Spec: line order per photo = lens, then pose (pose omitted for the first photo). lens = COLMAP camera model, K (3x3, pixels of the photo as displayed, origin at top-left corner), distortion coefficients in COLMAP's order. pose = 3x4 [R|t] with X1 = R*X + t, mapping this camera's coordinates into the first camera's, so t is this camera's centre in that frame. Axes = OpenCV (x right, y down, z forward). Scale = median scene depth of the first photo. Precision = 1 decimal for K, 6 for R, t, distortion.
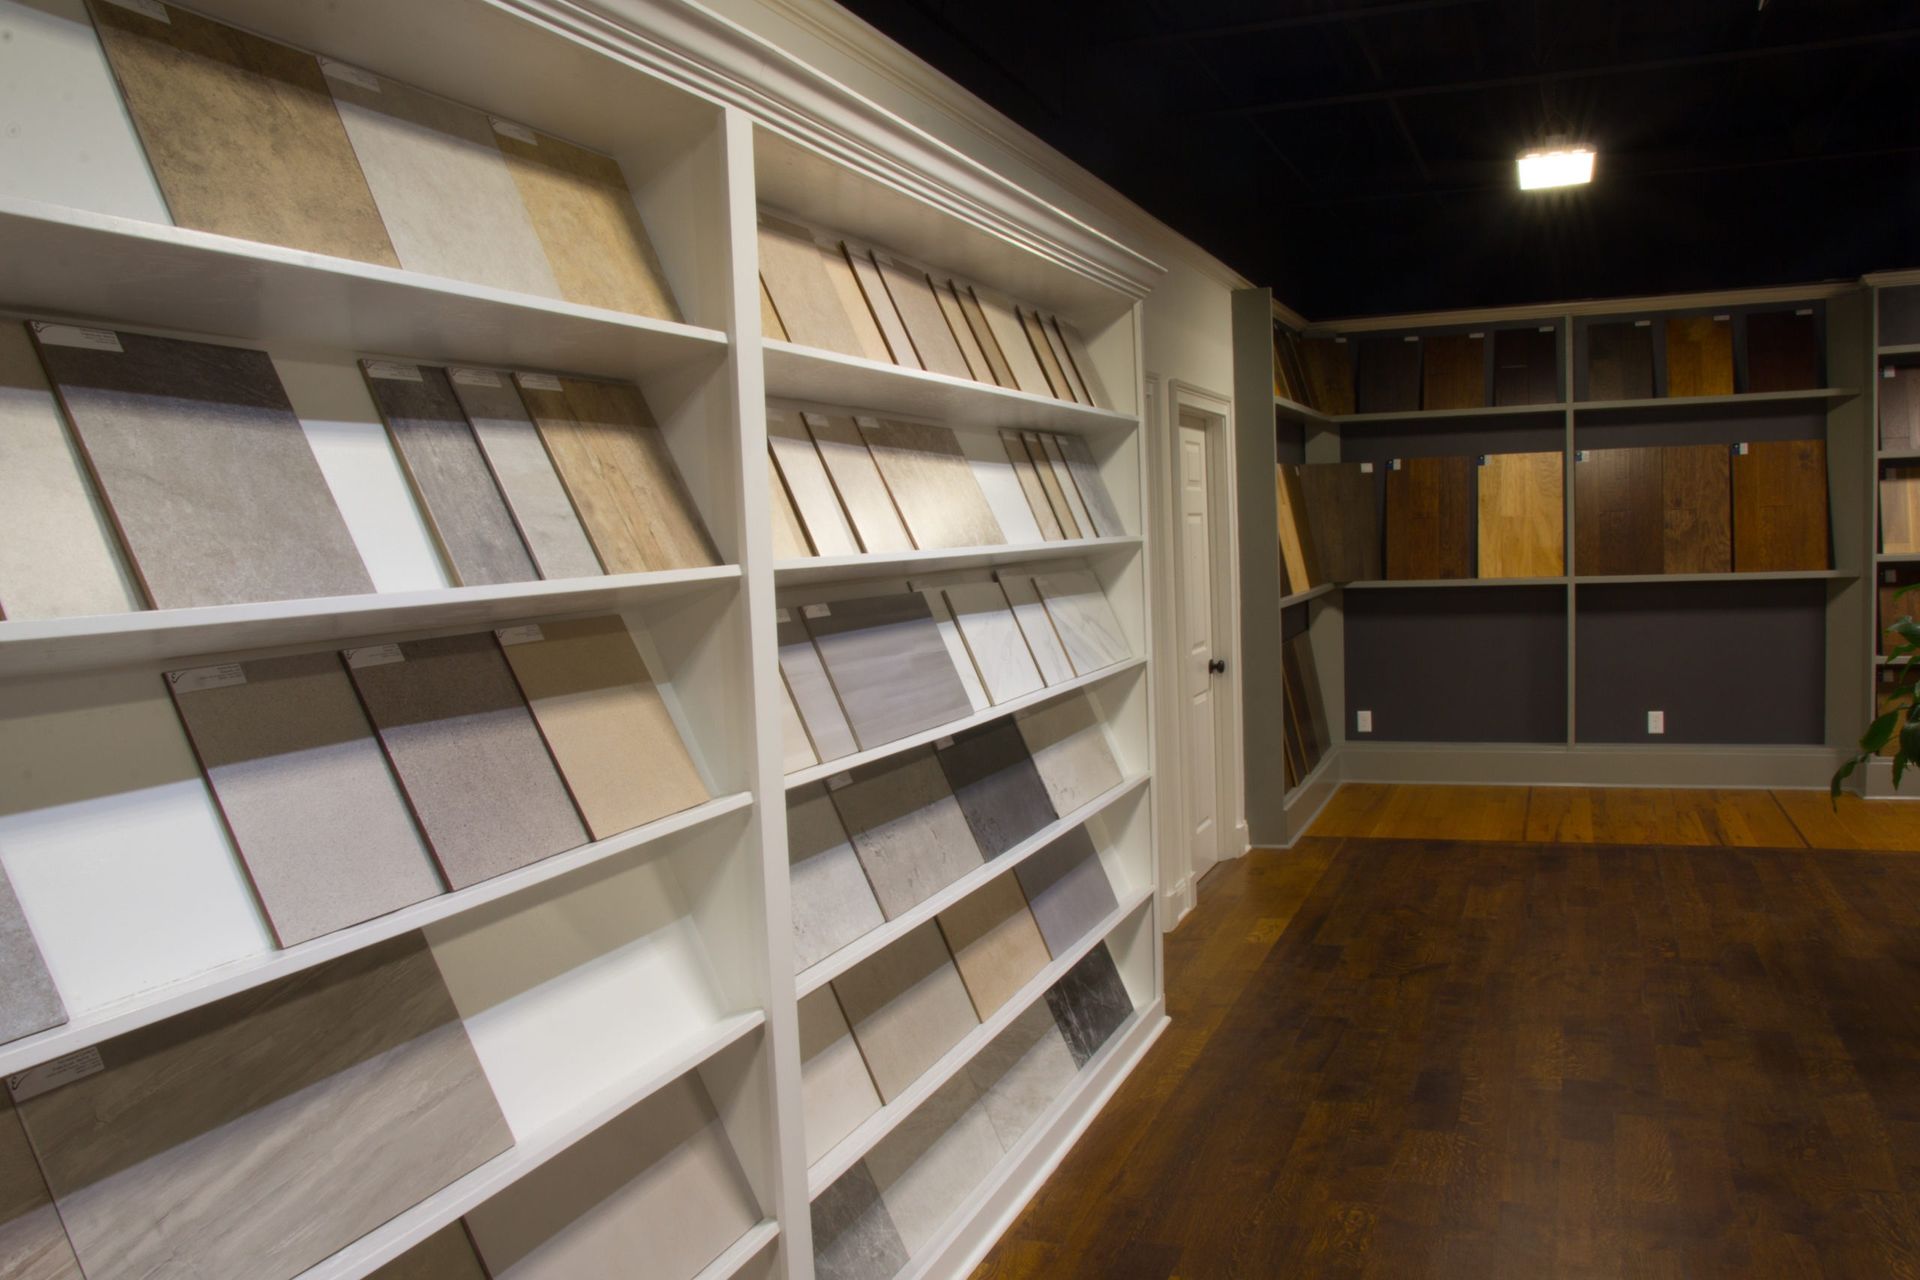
lens RADIAL K [[1594.1, 0, 967.8], [0, 1594.1, 684.3], [0, 0, 1]] dist [-0.125775, 0.123912]
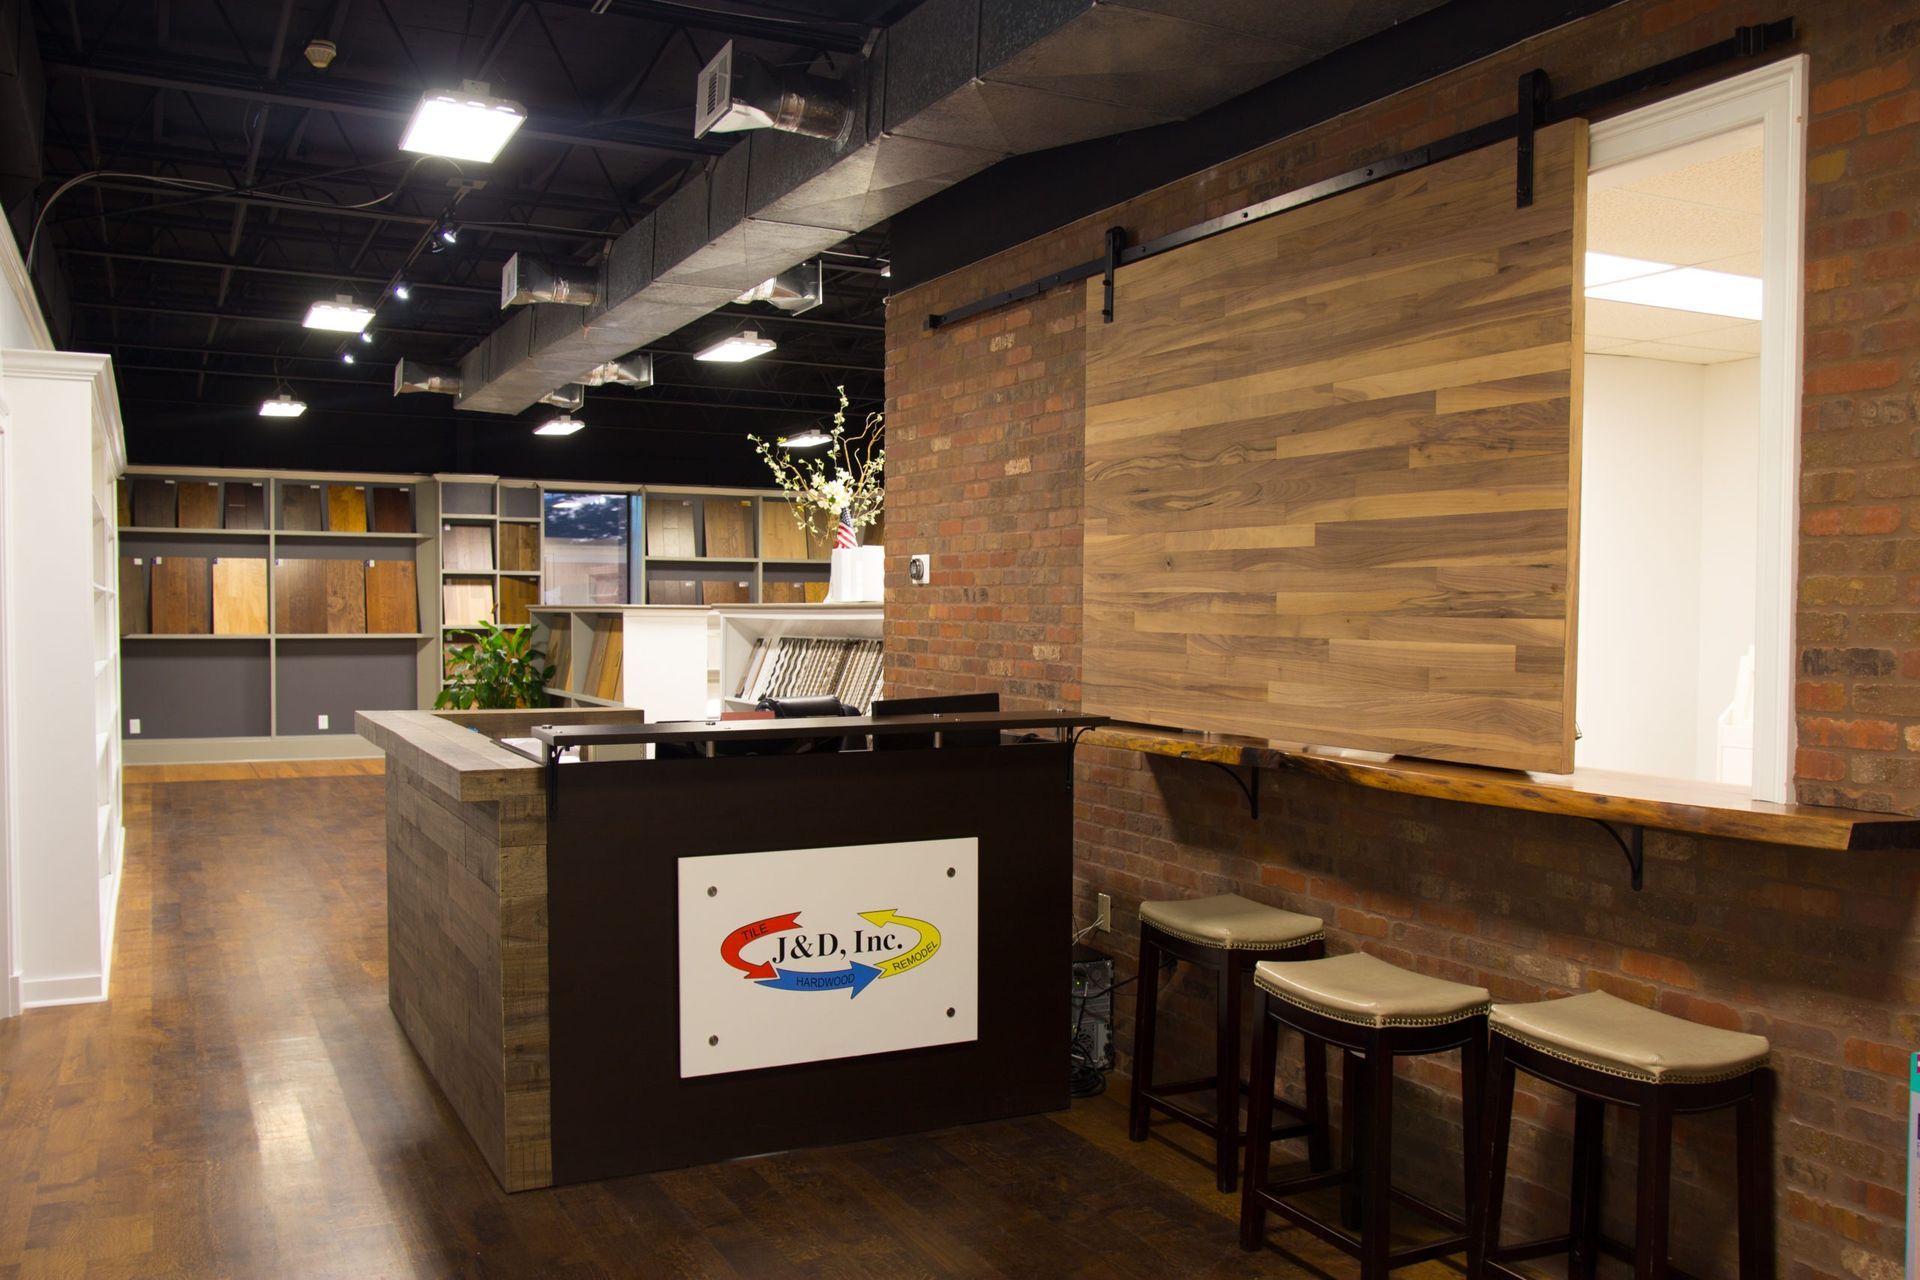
lens RADIAL K [[1594.1, 0, 967.8], [0, 1594.1, 684.3], [0, 0, 1]] dist [-0.125775, 0.123912]
pose [[0.663779, 0.010275, 0.747858, -0.390227], [0.036322, 0.998283, -0.045954, 0.093552], [-0.747046, 0.057667, 0.662266, -0.690422]]
